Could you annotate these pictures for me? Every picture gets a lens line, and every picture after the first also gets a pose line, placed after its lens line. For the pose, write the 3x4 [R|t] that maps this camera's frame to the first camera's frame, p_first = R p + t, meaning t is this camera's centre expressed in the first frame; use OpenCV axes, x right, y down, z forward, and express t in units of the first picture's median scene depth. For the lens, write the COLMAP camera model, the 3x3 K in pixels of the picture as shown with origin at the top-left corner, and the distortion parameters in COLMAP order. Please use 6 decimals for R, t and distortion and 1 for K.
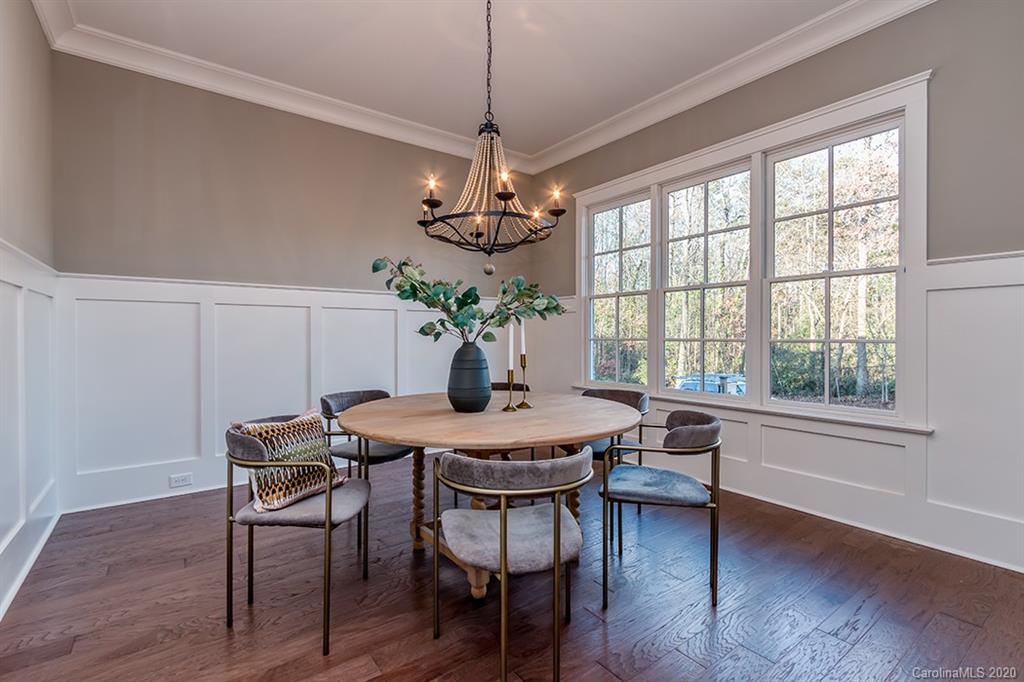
lens RADIAL K [[469.5, 0, 516.9], [0, 469.5, 336.0], [0, 0, 1]] dist [0.003799, 0.002118]
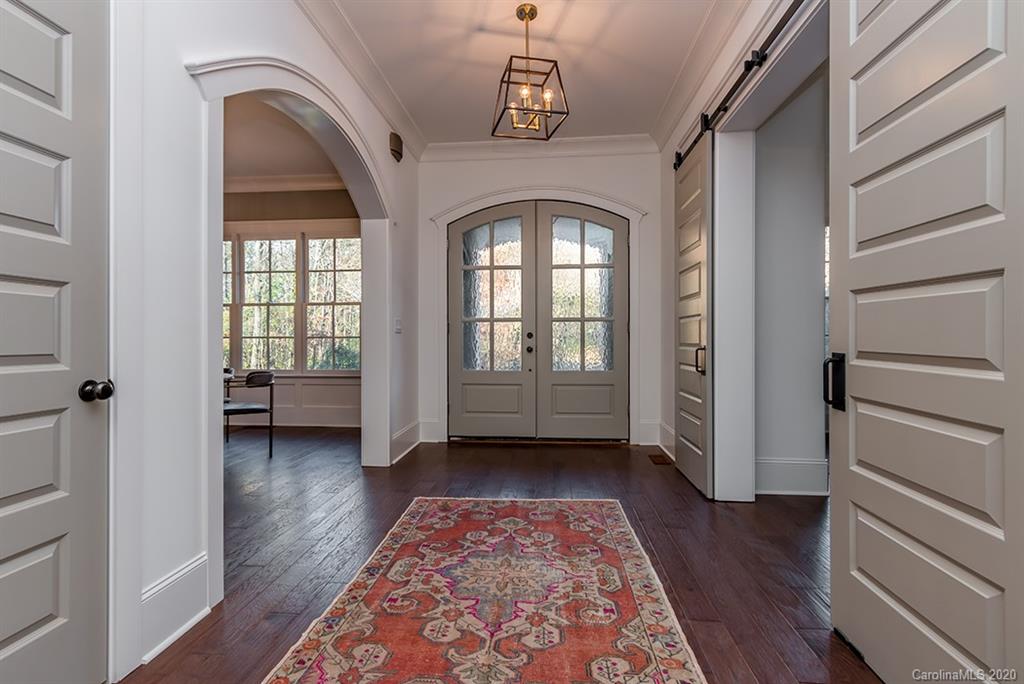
lens RADIAL K [[469.5, 0, 509.6], [0, 469.5, 337.1], [0, 0, 1]] dist [0.003799, 0.002118]
pose [[0.670846, -0.003935, 0.741586, -0.277341], [0.007193, 0.999973, -0.001201, 0.018678], [-0.741562, 0.006140, 0.670856, -0.786905]]
